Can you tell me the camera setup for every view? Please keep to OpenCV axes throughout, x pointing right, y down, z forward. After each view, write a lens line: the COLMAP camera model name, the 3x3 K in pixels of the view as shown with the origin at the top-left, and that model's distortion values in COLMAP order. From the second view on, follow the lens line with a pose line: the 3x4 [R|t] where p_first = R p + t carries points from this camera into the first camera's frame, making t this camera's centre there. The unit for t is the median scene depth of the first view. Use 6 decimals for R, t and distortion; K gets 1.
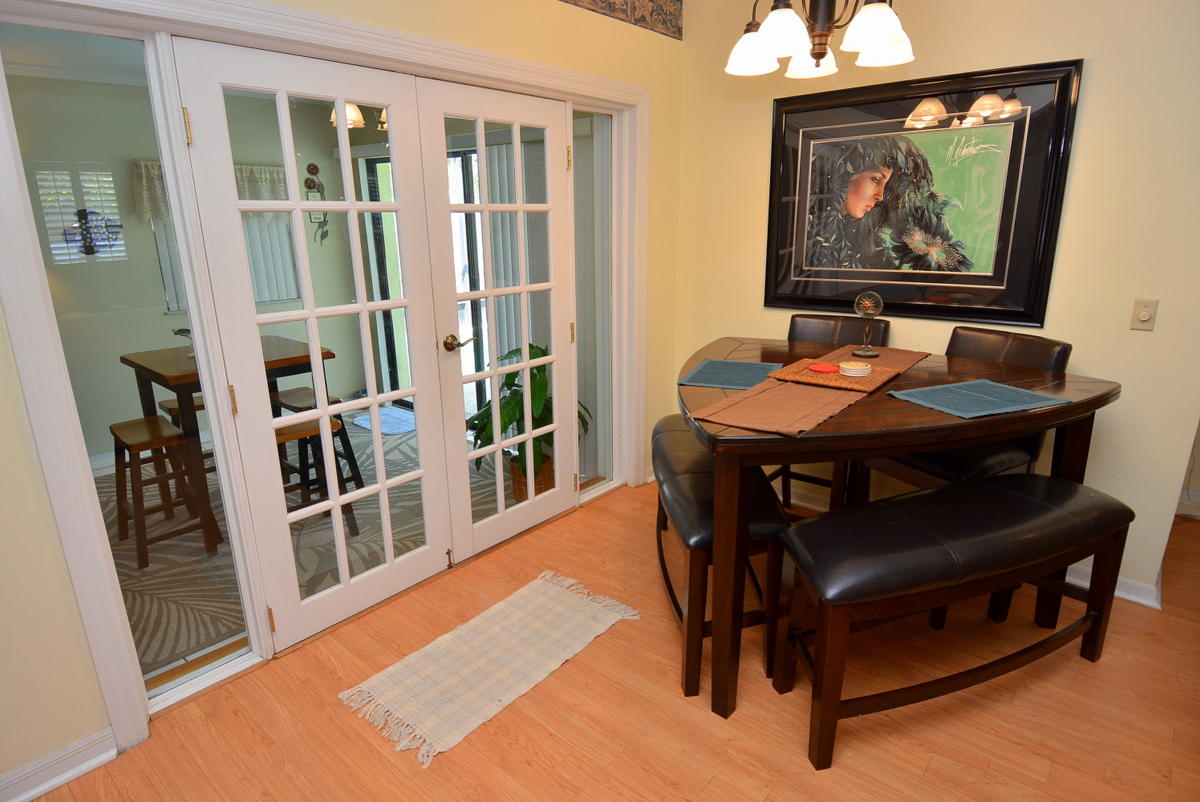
lens RADIAL K [[643.9, 0, 603.9], [0, 643.9, 397.6], [0, 0, 1]] dist [0.062792, -0.062103]
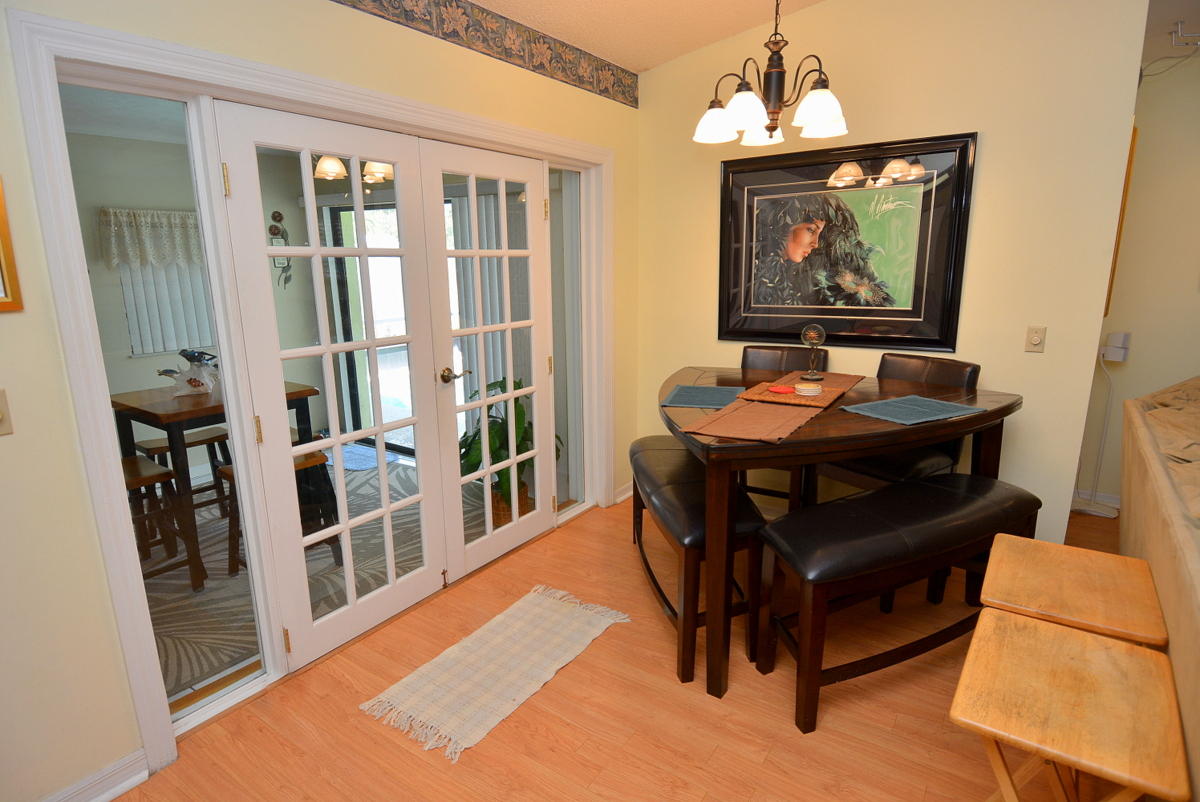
lens RADIAL K [[626.1, 0, 603.4], [0, 626.1, 399.7], [0, 0, 1]] dist [0.056400, -0.056863]
pose [[0.993872, -0.024507, 0.107787, -0.092753], [0.030601, 0.998004, -0.055250, 0.023372], [-0.106217, 0.058209, 0.992638, -0.075145]]
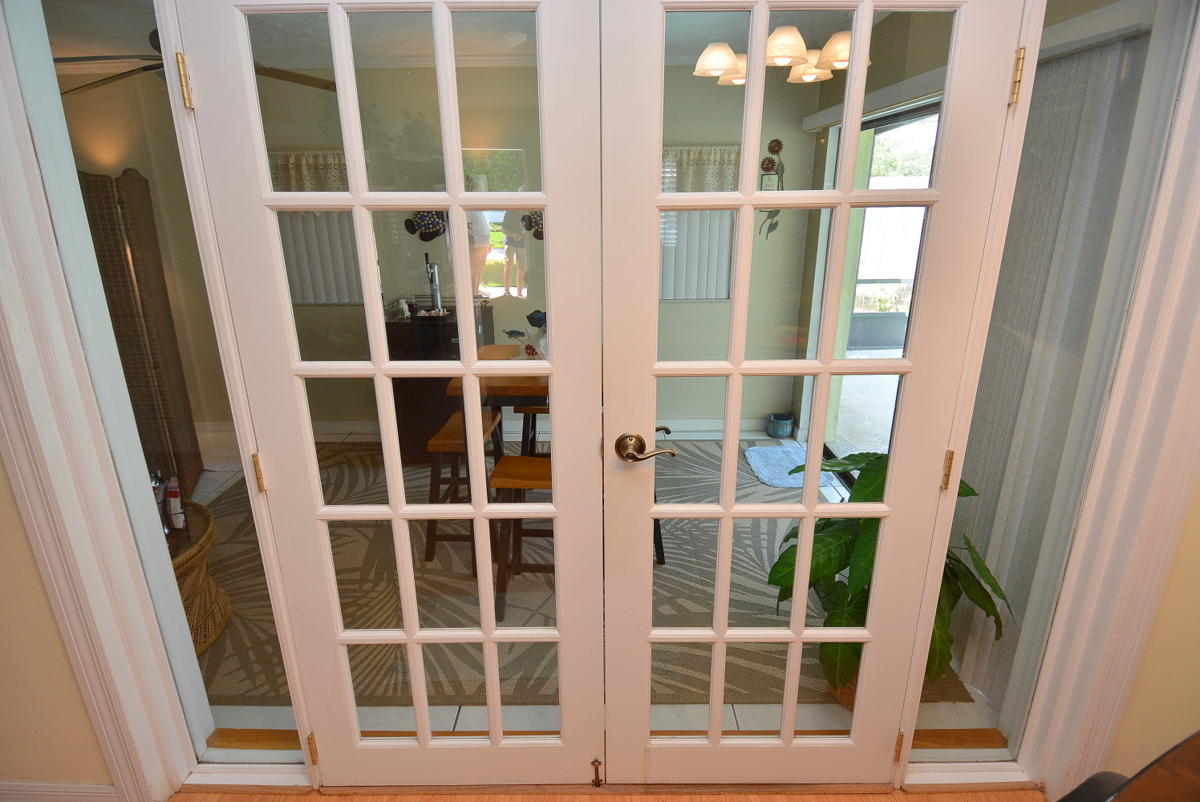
lens RADIAL K [[626.1, 0, 603.4], [0, 626.1, 399.7], [0, 0, 1]] dist [0.056400, -0.056863]
pose [[0.652536, 0.238594, -0.719215, 0.127873], [-0.210061, 0.968894, 0.130838, -0.194466], [0.728060, 0.065703, 0.682358, 0.625585]]
